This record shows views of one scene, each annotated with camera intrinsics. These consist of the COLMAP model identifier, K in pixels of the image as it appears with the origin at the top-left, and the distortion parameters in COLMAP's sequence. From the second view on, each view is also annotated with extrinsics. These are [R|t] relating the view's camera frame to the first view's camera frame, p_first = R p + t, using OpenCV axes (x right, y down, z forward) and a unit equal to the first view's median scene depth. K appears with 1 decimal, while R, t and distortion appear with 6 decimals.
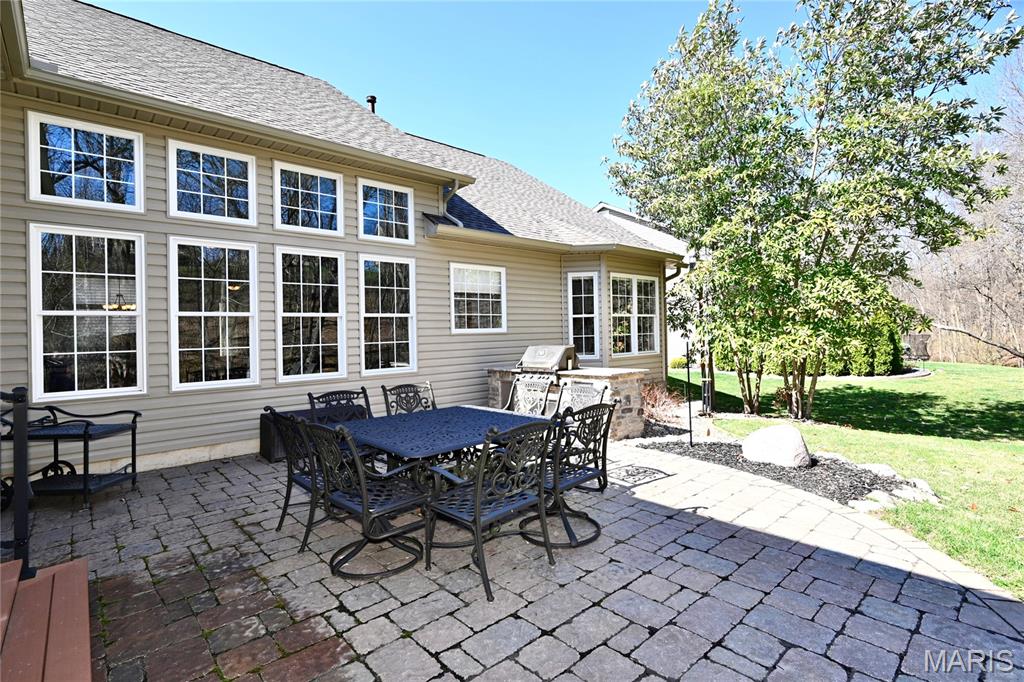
lens RADIAL K [[490.1, 0, 514.8], [0, 490.1, 334.2], [0, 0, 1]] dist [0.001043, -0.000550]
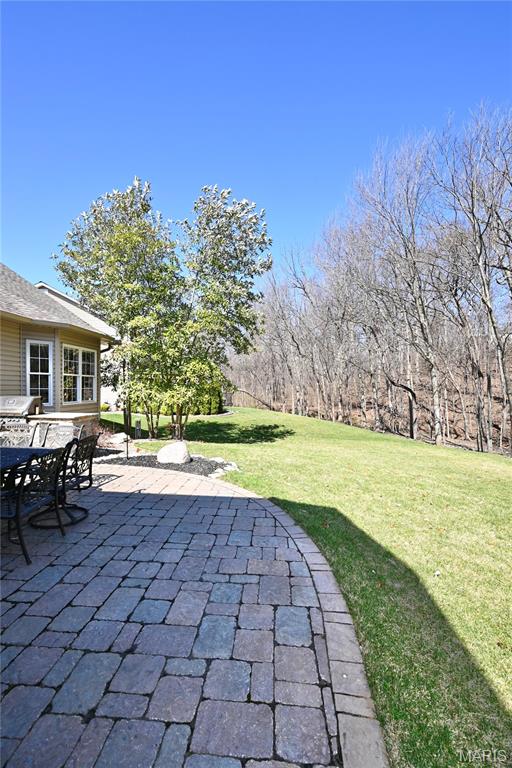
lens RADIAL K [[367.6, 0, 256.0], [0, 367.6, 384.0], [0, 0, 1]] dist [0.001043, -0.000550]
pose [[0.710488, 0.041234, 0.702500, -0.178549], [-0.040984, 0.999012, -0.017188, -0.019491], [-0.702515, -0.016580, 0.711476, -0.158534]]
